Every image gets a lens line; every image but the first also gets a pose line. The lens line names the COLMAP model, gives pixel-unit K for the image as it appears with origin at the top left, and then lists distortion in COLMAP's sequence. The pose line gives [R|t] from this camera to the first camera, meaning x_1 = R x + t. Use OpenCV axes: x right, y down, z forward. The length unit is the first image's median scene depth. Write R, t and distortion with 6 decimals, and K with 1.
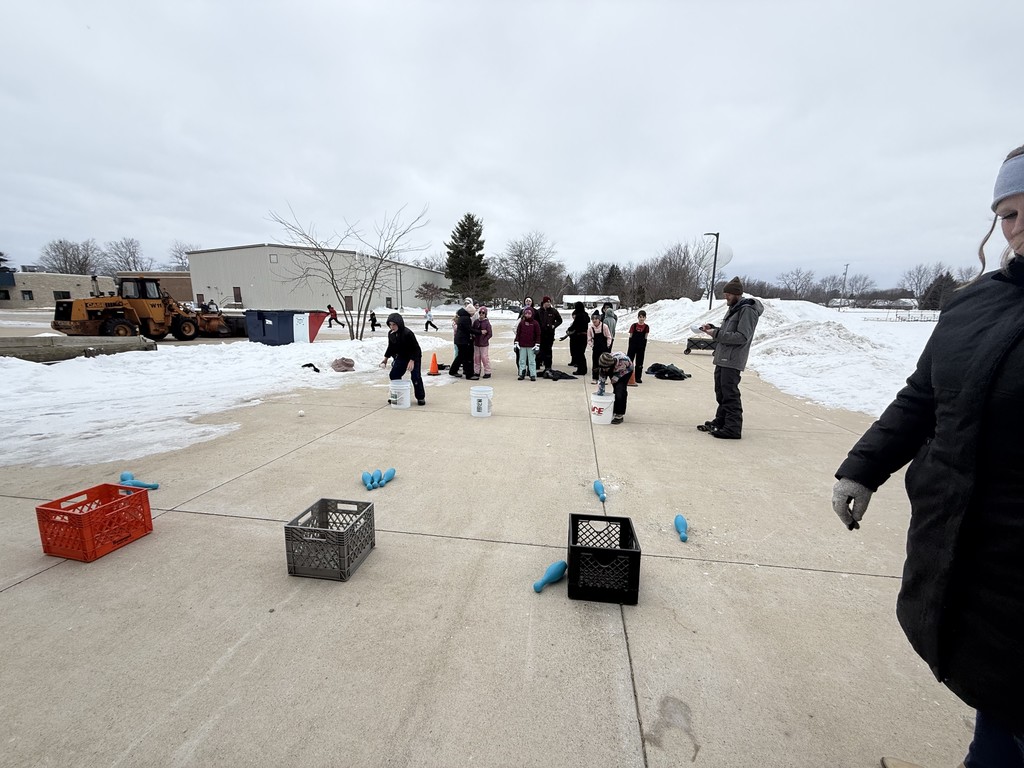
lens RADIAL K [[417.0, 0, 512.0], [0, 417.0, 384.0], [0, 0, 1]] dist [-0.004782, -0.000338]
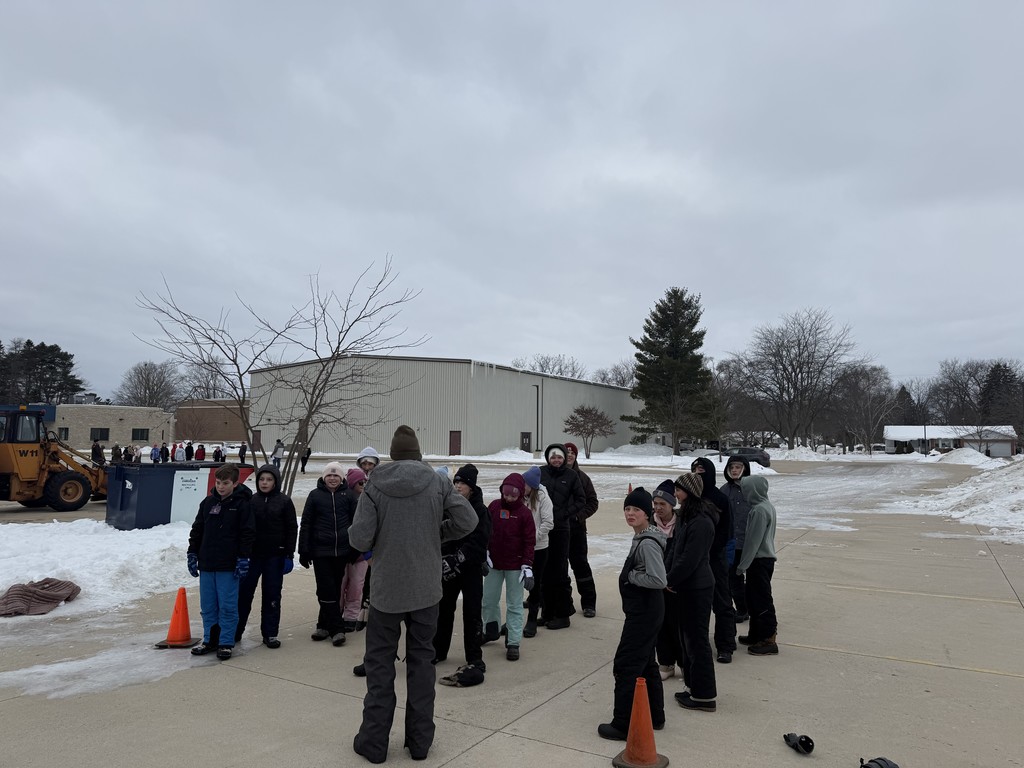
lens RADIAL K [[717.7, 0, 512.0], [0, 717.7, 384.0], [0, 0, 1]] dist [0.133045, -0.179516]
pose [[0.932043, -0.032376, -0.360898, 0.043258], [-0.064802, 0.965049, -0.253930, -0.012288], [0.356505, 0.260061, 0.897370, 0.053970]]
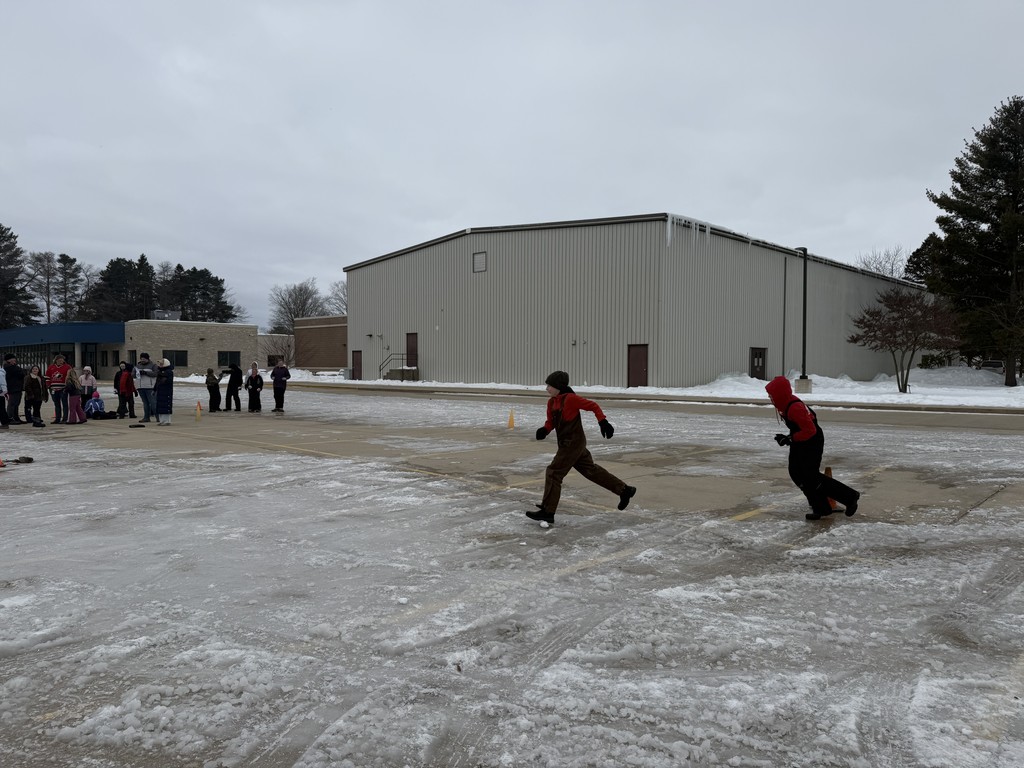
lens RADIAL K [[717.7, 0, 512.0], [0, 717.7, 384.0], [0, 0, 1]] dist [0.133045, -0.179516]
pose [[0.822401, 0.000639, -0.568908, -0.097574], [-0.098141, 0.985167, -0.140764, -0.059085], [0.560379, 0.171598, 0.810265, 0.324742]]
